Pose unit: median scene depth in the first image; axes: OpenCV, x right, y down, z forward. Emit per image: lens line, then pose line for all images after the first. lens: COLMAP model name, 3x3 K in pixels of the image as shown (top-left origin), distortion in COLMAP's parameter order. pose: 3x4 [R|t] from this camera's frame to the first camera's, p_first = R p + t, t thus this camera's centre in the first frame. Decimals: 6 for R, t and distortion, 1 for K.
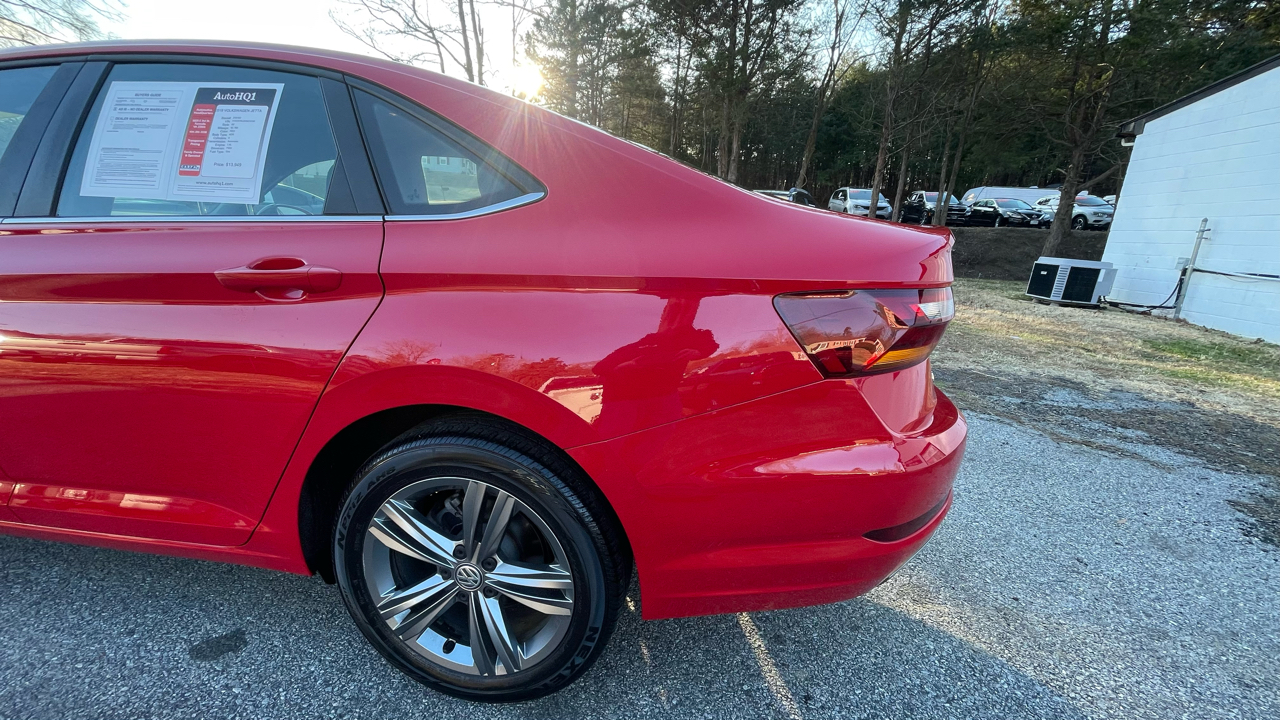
lens RADIAL K [[516.0, 0, 640.0], [0, 516.0, 363.4], [0, 0, 1]] dist [-0.001997, 0.000185]
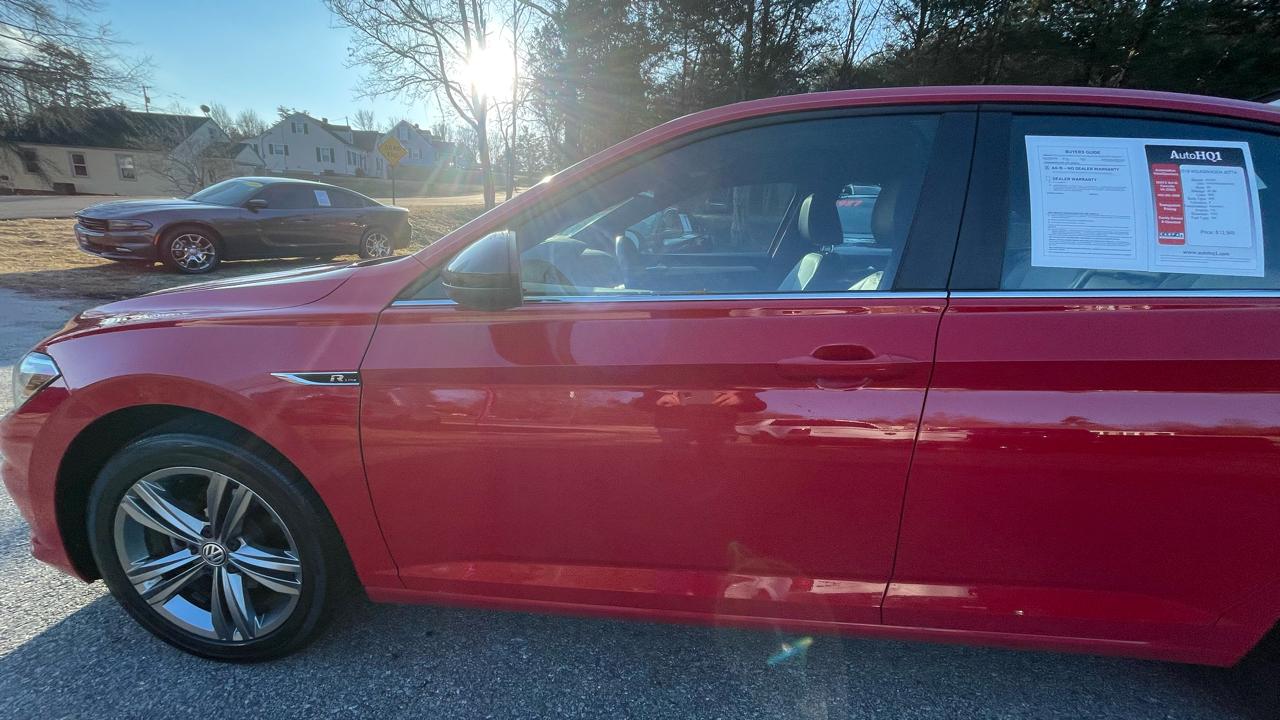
lens RADIAL K [[516.0, 0, 642.6], [0, 516.0, 364.2], [0, 0, 1]] dist [-0.001997, 0.000185]
pose [[0.997894, -0.024074, 0.060234, -1.767308], [0.023354, 0.999647, 0.012638, -0.176618], [-0.060517, -0.011205, 0.998104, 0.139077]]
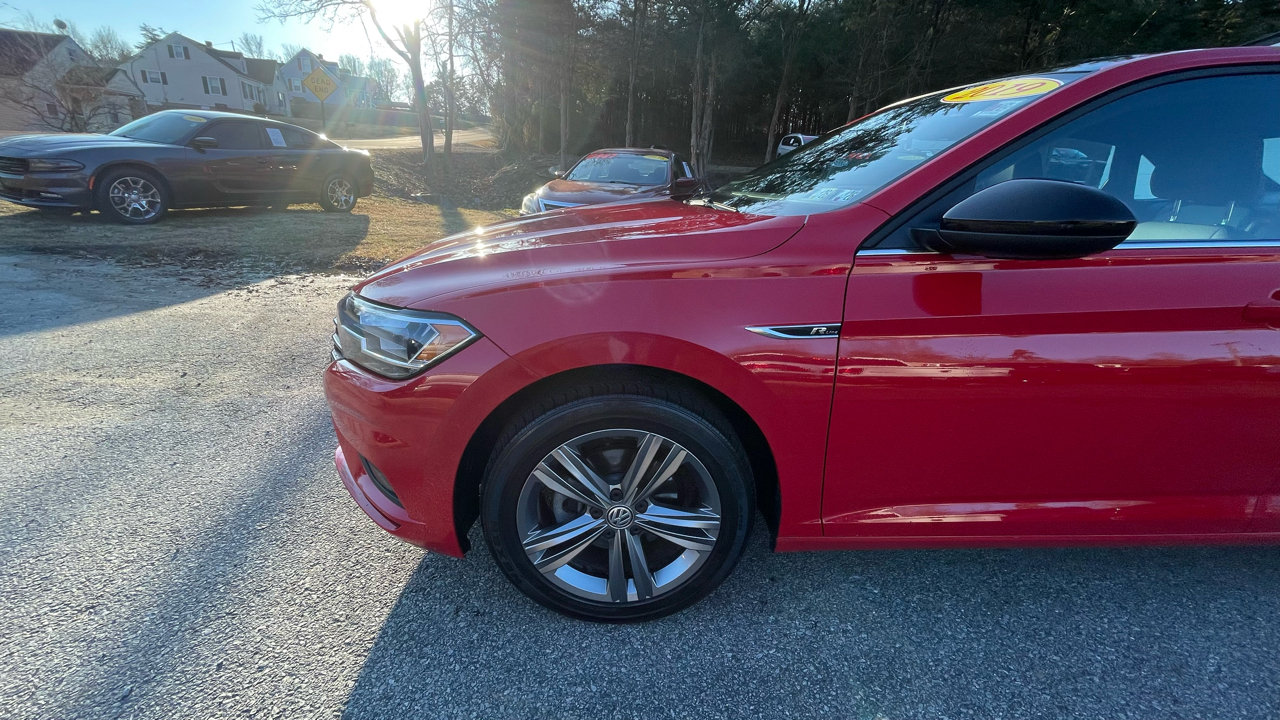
lens RADIAL K [[516.0, 0, 637.6], [0, 516.0, 361.6], [0, 0, 1]] dist [-0.001997, 0.000185]
pose [[0.980997, -0.062799, 0.183580, -2.184300], [0.044235, 0.993643, 0.103524, -0.189286], [-0.188914, -0.093436, 0.977538, 0.193428]]
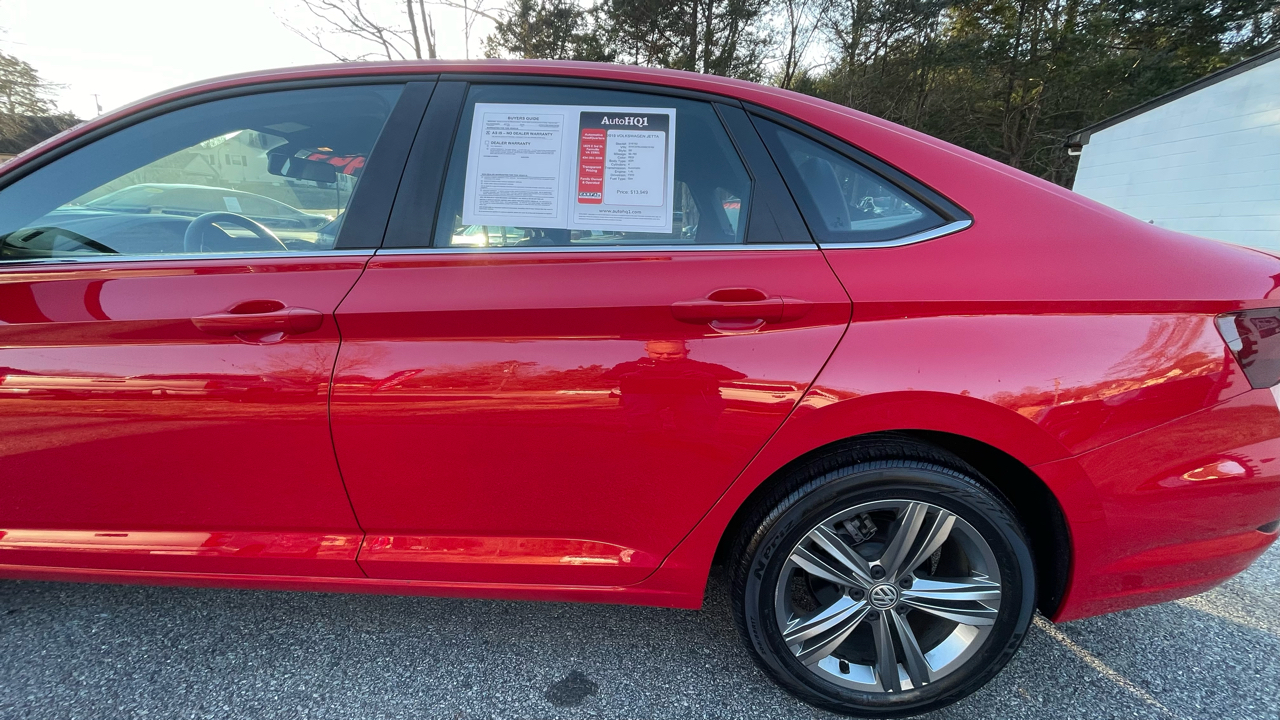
lens RADIAL K [[516.0, 0, 641.4], [0, 516.0, 365.8], [0, 0, 1]] dist [-0.001997, 0.000185]
pose [[0.994275, -0.037116, 0.100200, -0.840115], [0.037498, 0.999295, -0.001934, -0.053033], [-0.100058, 0.005680, 0.994965, 0.031505]]
